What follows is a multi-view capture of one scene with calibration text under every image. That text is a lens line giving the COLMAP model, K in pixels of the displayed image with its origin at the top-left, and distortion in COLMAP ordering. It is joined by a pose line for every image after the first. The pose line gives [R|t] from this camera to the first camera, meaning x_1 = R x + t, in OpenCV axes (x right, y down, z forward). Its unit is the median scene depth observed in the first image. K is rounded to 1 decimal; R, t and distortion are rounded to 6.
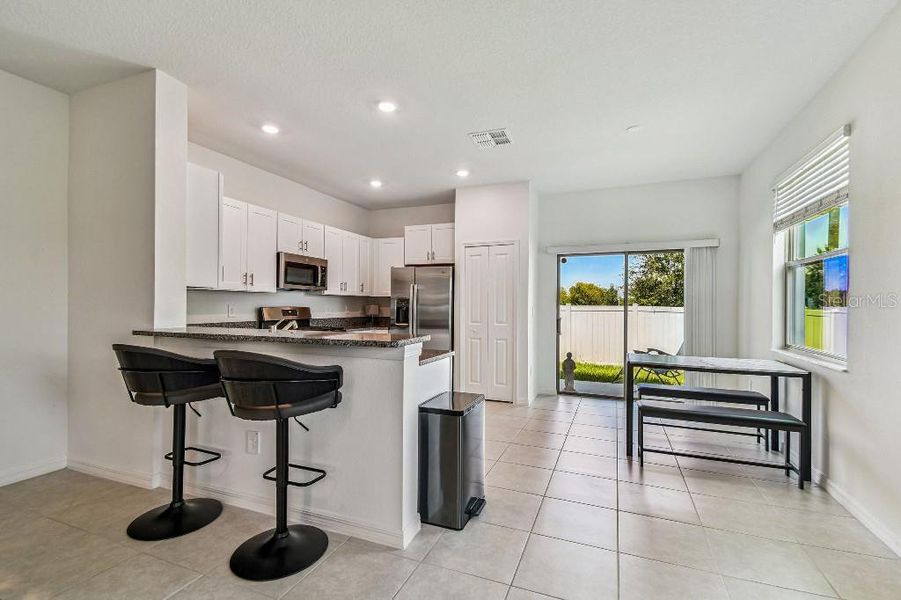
lens RADIAL K [[397.2, 0, 458.4], [0, 397.2, 304.3], [0, 0, 1]] dist [0.035039, -0.013403]
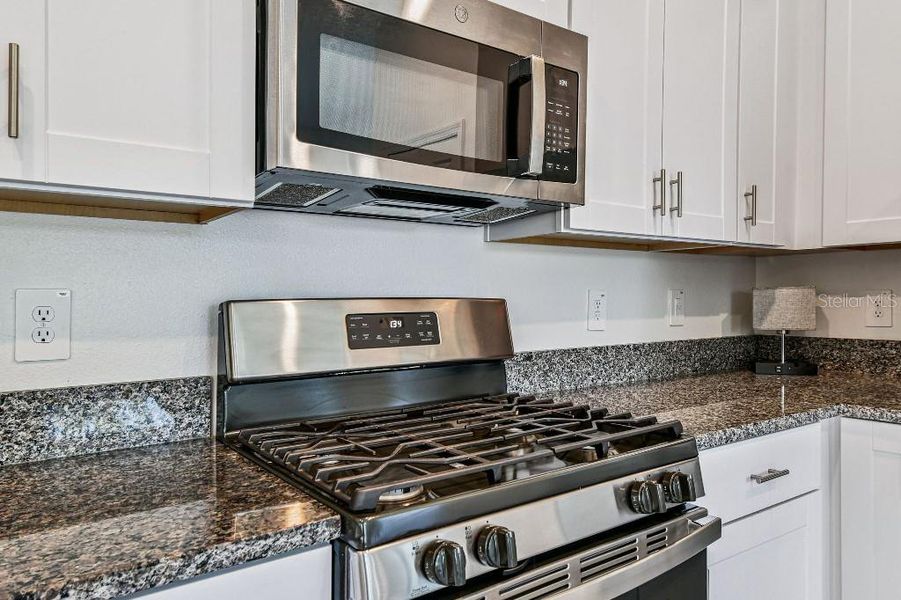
lens RADIAL K [[624.8, 0, 448.2], [0, 624.8, 298.2], [0, 0, 1]] dist [0.004723, -0.000325]
pose [[0.843372, -0.000773, -0.537330, -0.229283], [0.006488, 0.999941, 0.008744, 0.004094], [0.537291, -0.010860, 0.843327, 0.727824]]
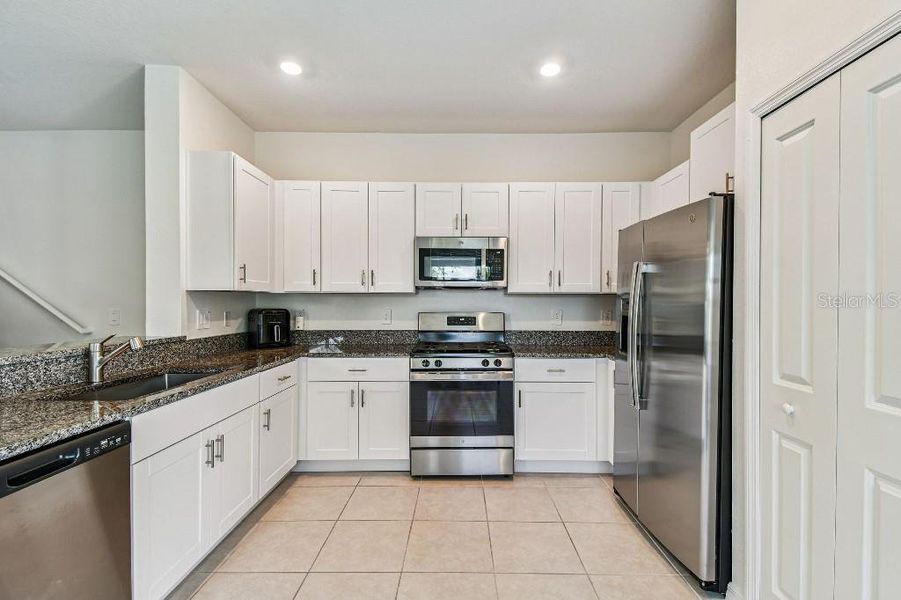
lens RADIAL K [[397.2, 0, 458.8], [0, 397.2, 307.3], [0, 0, 1]] dist [0.035039, -0.013403]
pose [[0.366148, 0.005450, -0.930541, 0.219994], [0.001810, 0.999977, 0.006569, -0.006744], [0.930555, -0.004089, 0.366130, 0.701974]]
